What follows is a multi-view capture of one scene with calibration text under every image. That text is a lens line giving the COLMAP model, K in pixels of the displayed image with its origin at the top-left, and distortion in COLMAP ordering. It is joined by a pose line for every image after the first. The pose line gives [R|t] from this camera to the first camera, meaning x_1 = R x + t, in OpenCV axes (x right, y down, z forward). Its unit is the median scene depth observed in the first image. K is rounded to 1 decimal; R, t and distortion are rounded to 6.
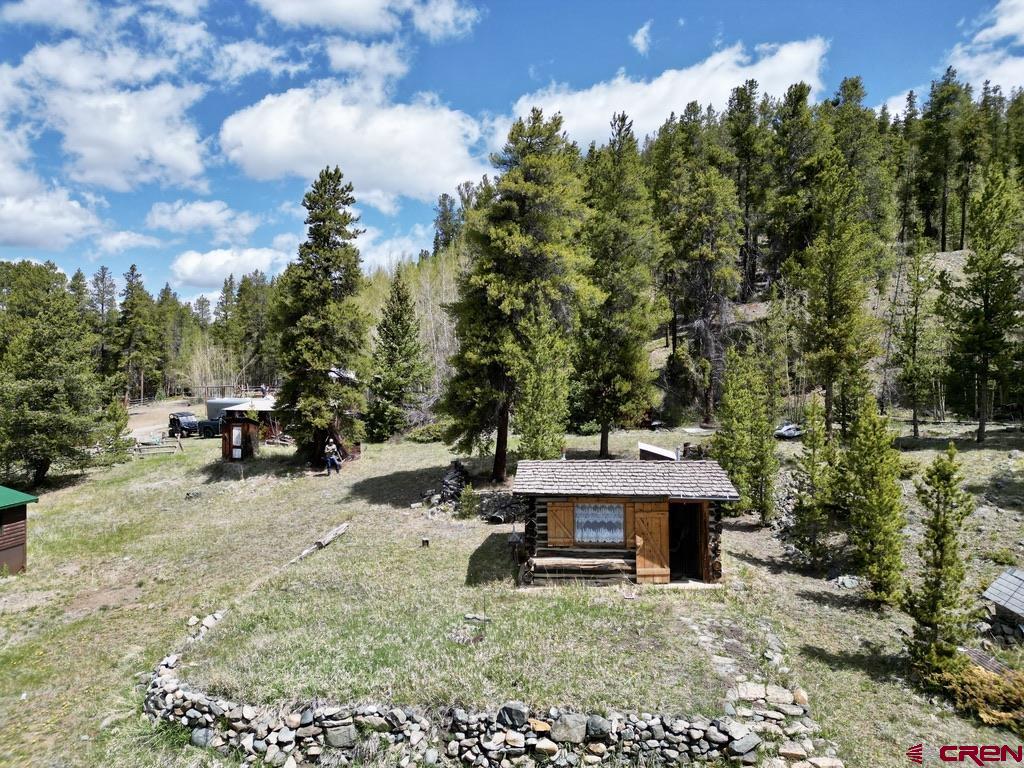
lens RADIAL K [[714.6, 0, 506.3], [0, 714.6, 371.0], [0, 0, 1]] dist [0.078652, -0.069534]
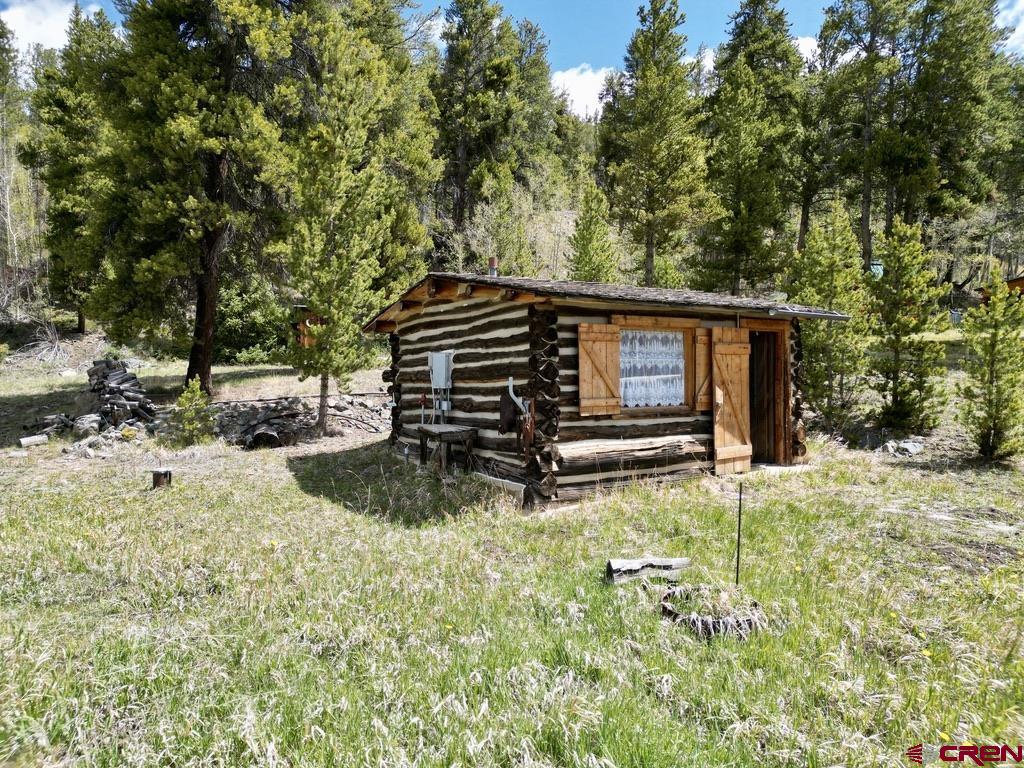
lens RADIAL K [[714.6, 0, 507.1], [0, 714.6, 378.3], [0, 0, 1]] dist [0.078652, -0.069534]
pose [[0.793418, 0.001108, 0.608676, -0.262003], [-0.007491, 0.999940, 0.007945, 0.216889], [-0.608631, -0.010863, 0.793379, 0.665311]]
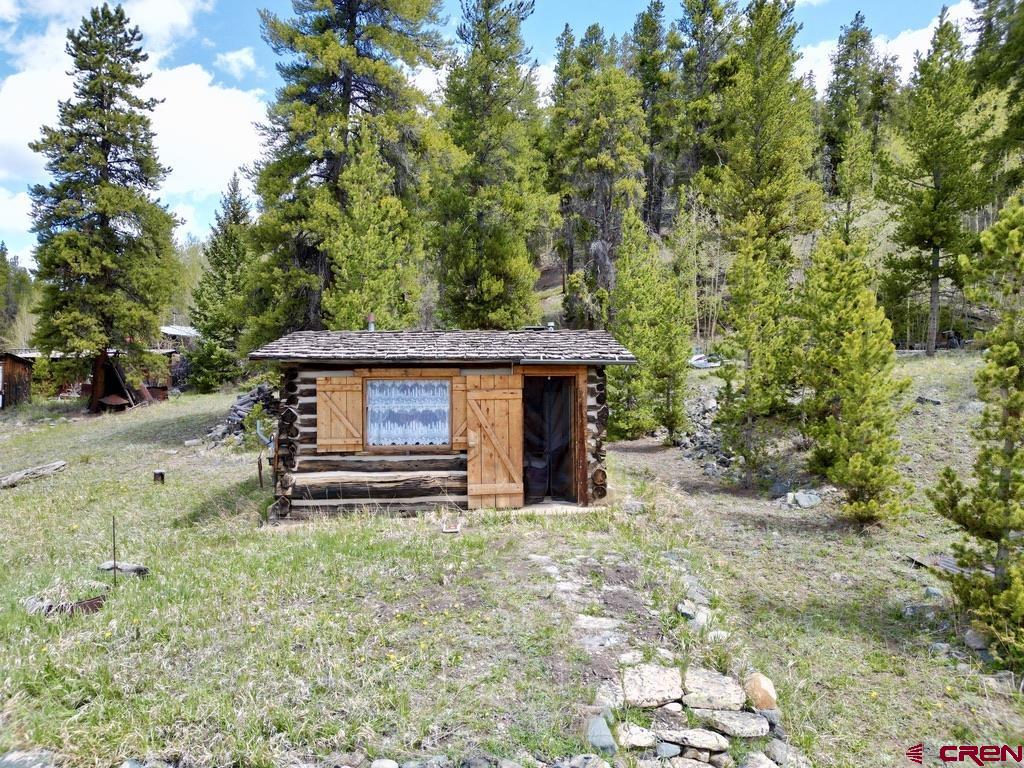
lens RADIAL K [[714.6, 0, 505.3], [0, 714.6, 374.1], [0, 0, 1]] dist [0.078652, -0.069534]
pose [[0.992484, 0.003497, 0.122326, 0.137879], [-0.004433, 0.999963, 0.007378, 0.176721], [-0.122295, -0.007865, 0.992463, 0.408850]]
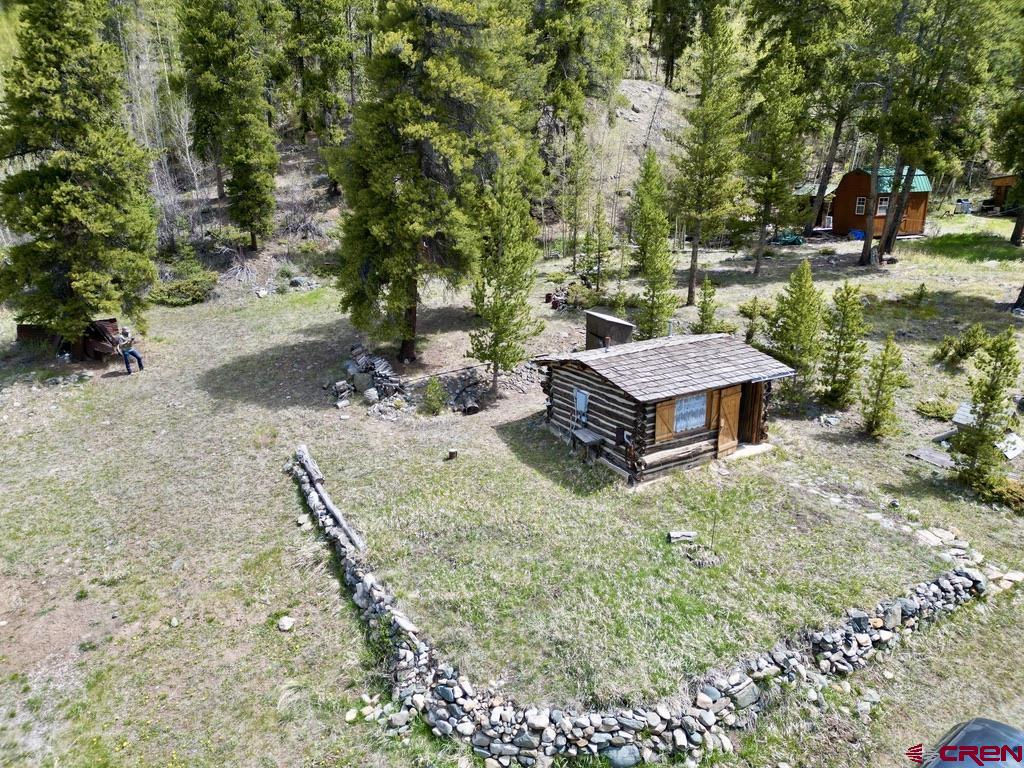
lens RADIAL K [[714.6, 0, 507.4], [0, 714.6, 378.3], [0, 0, 1]] dist [0.078652, -0.069534]
pose [[0.820459, -0.160669, 0.548665, -0.662169], [-0.005241, 0.957544, 0.288240, -0.138905], [-0.571682, -0.239365, 0.784783, 0.343363]]
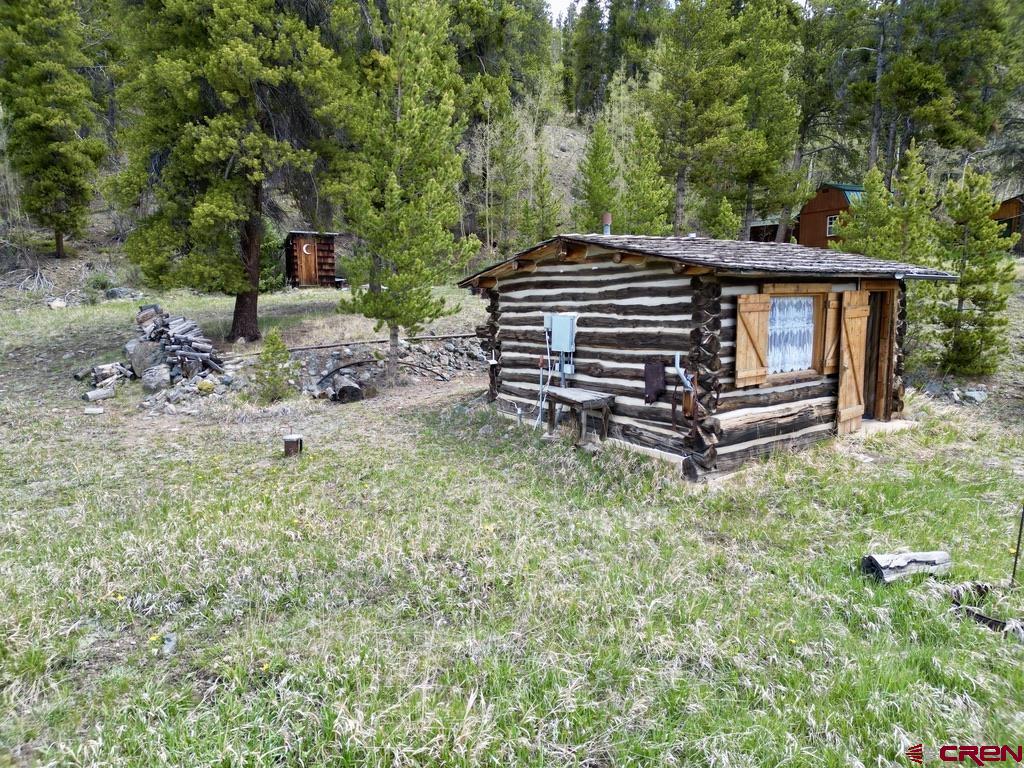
lens RADIAL K [[714.6, 0, 509.0], [0, 714.6, 379.0], [0, 0, 1]] dist [0.078652, -0.069534]
pose [[0.744650, -0.078101, 0.662870, -0.364571], [-0.009733, 0.991754, 0.127785, 0.180302], [-0.667384, -0.101607, 0.737750, 0.756064]]
